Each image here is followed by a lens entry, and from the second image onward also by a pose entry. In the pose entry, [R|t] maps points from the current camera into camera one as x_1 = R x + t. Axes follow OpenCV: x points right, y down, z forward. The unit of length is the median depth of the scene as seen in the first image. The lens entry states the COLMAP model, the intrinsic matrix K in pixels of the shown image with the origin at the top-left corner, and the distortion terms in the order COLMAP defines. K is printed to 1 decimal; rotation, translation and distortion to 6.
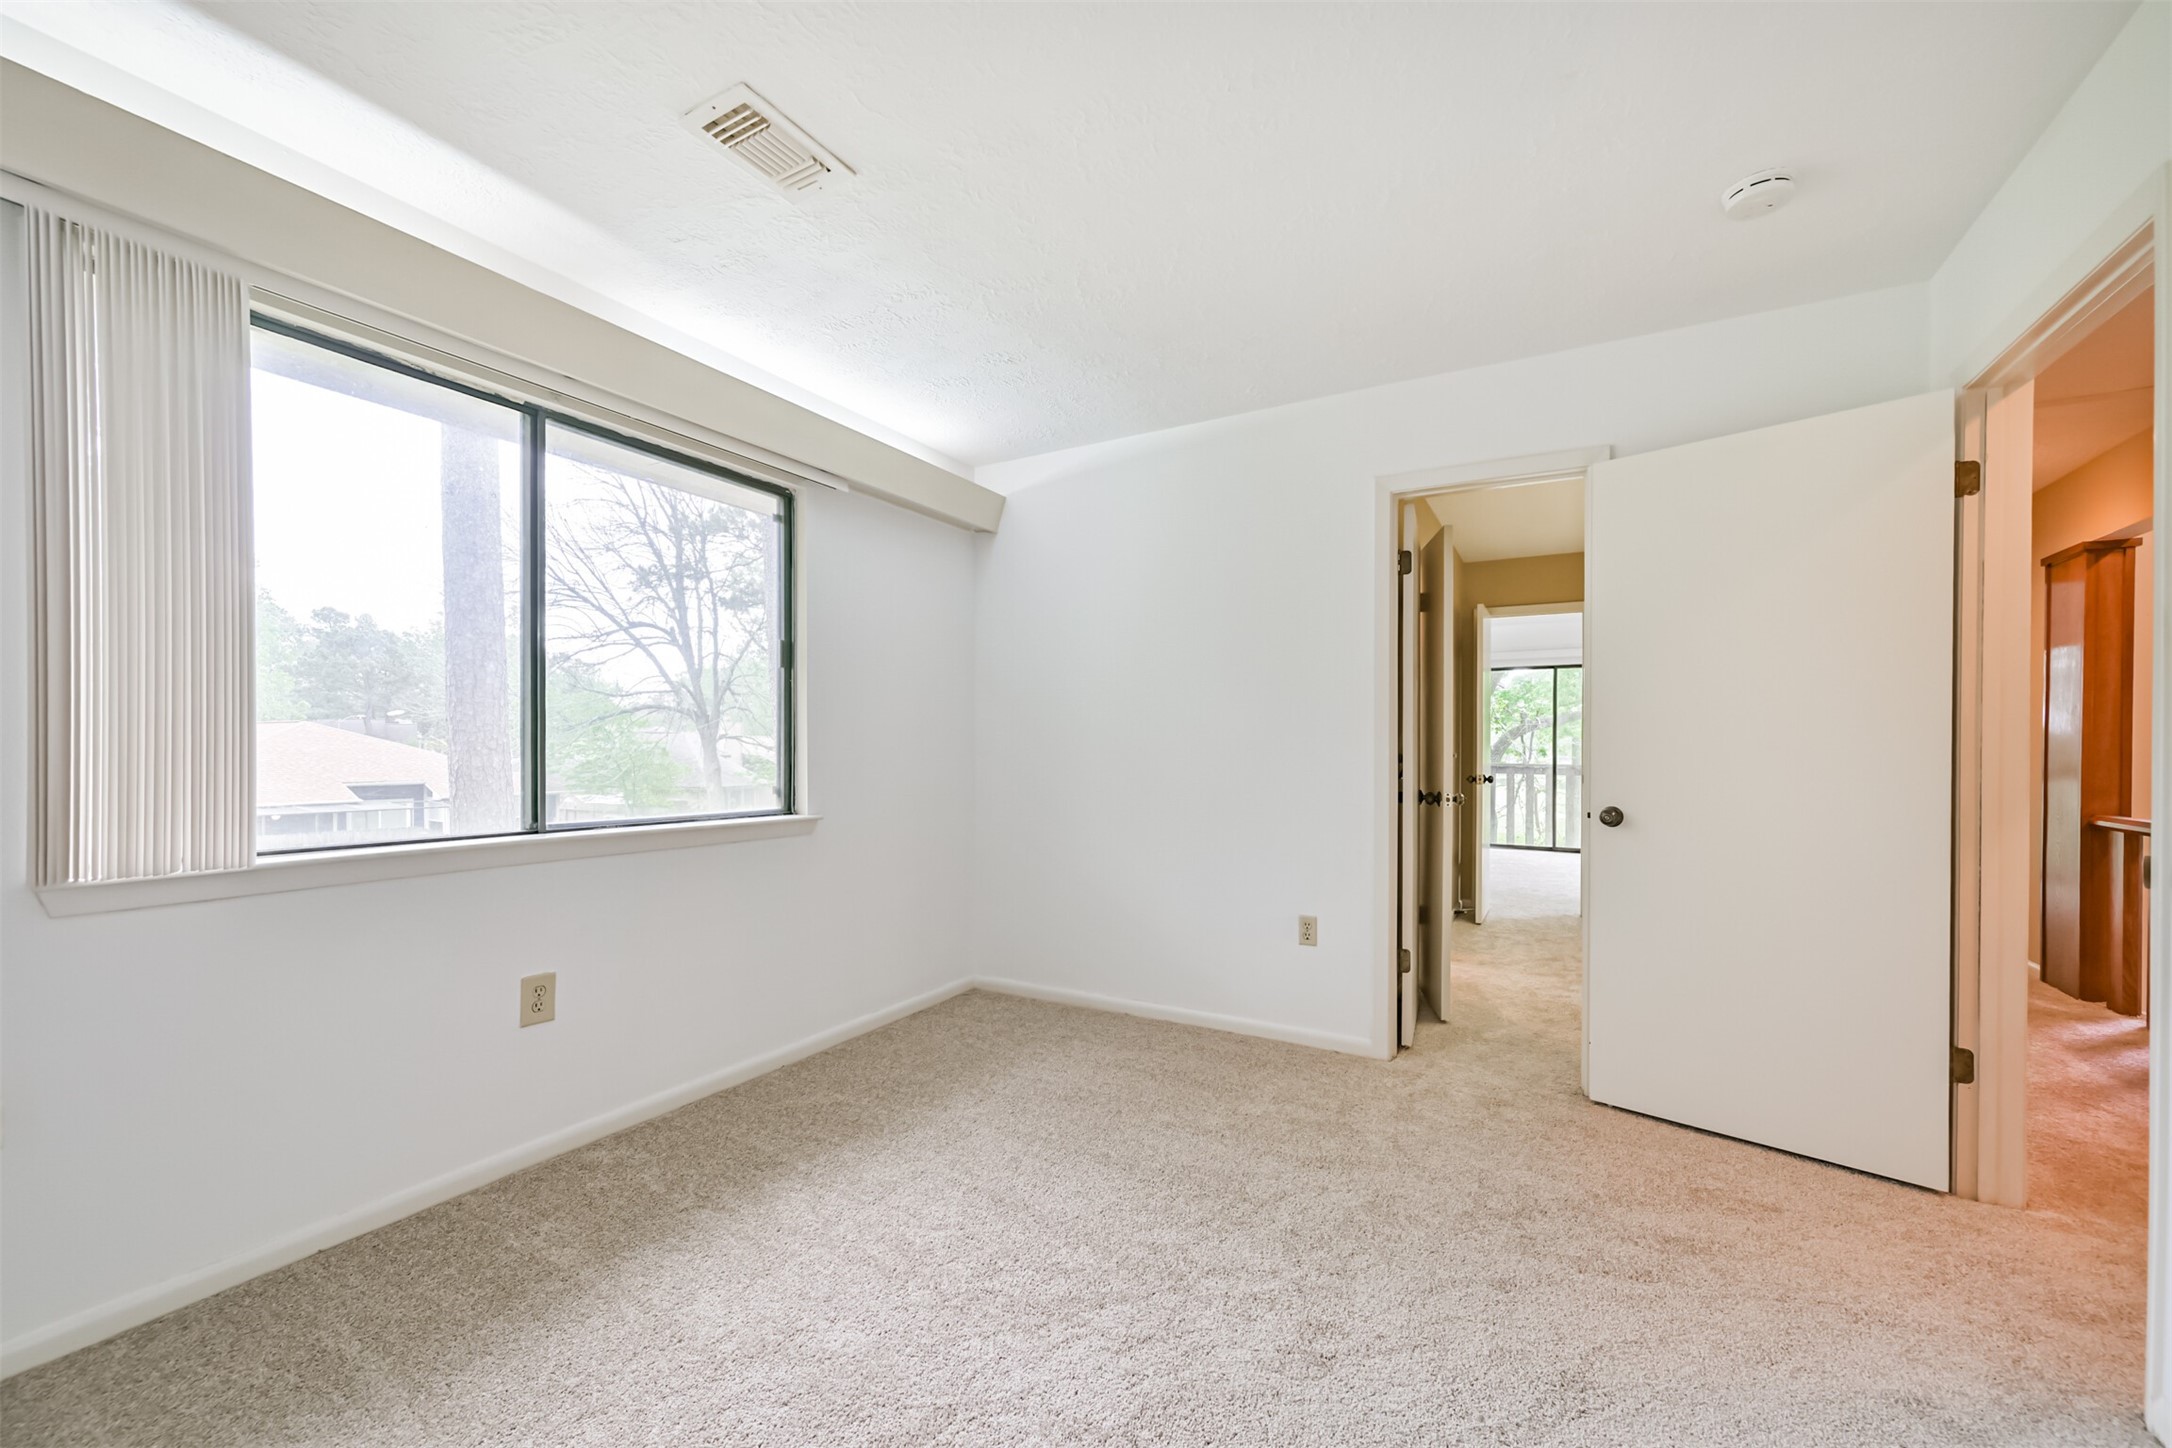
lens RADIAL K [[845.0, 0, 1090.6], [0, 845.0, 746.0], [0, 0, 1]] dist [-0.002441, 0.001098]
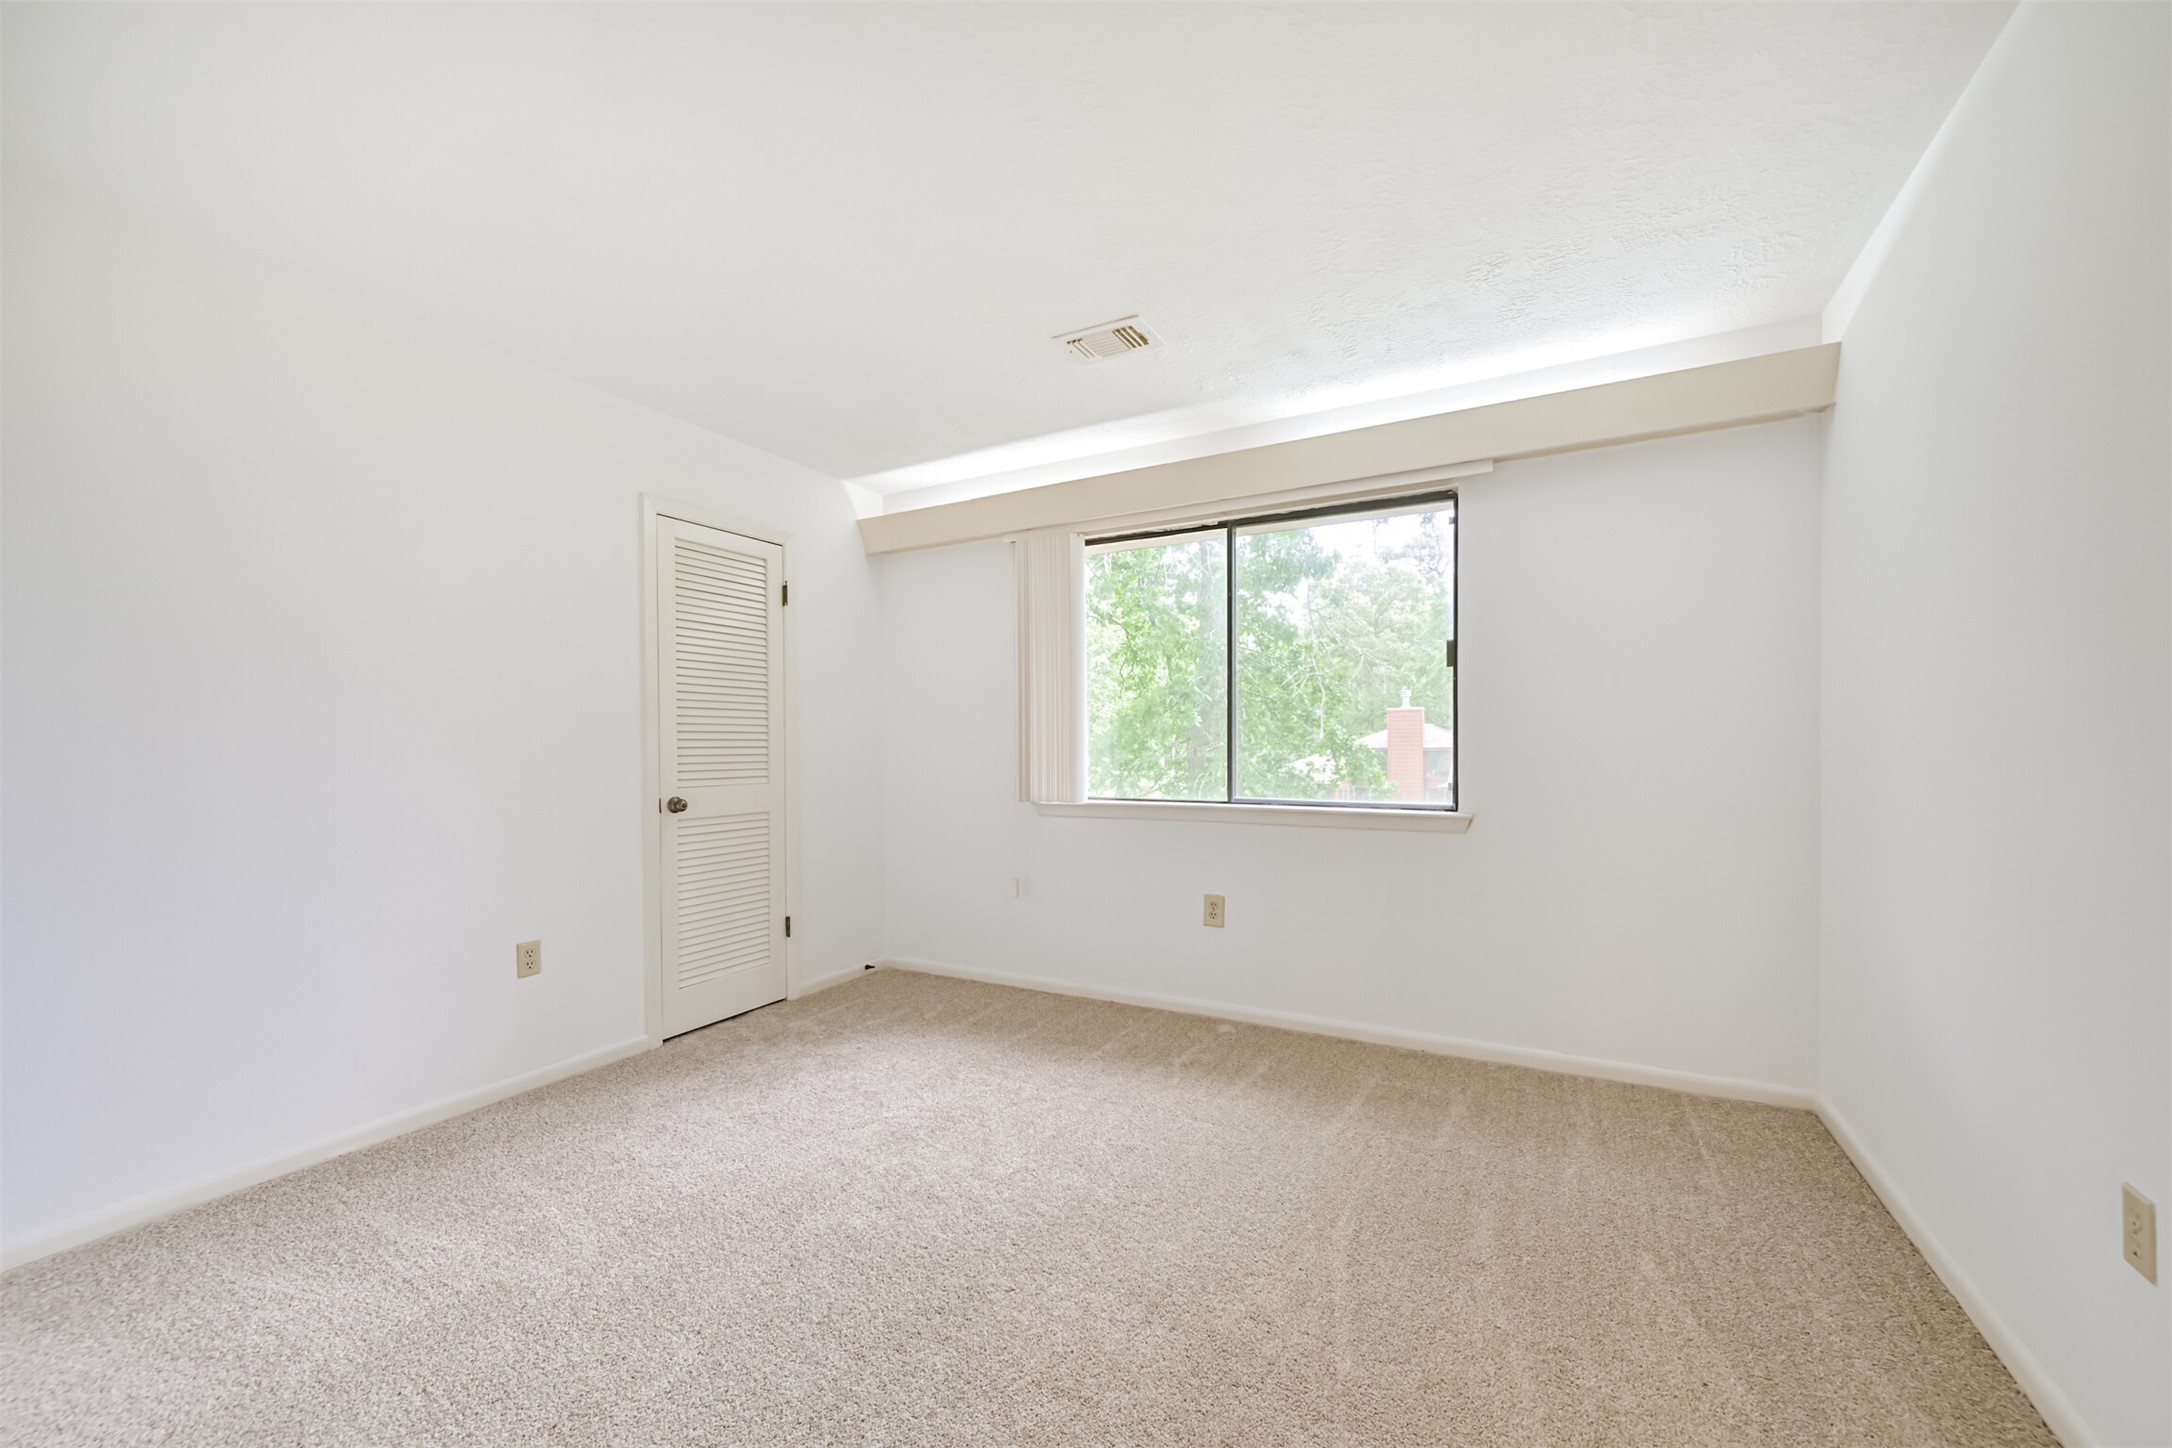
lens RADIAL K [[845.0, 0, 1077.9], [0, 845.0, 737.0], [0, 0, 1]] dist [-0.002441, 0.001098]
pose [[0.025258, -0.008811, -0.999642, 0.802298], [0.007707, 0.999933, -0.008618, -0.003546], [0.999651, -0.007487, 0.025324, 0.658387]]
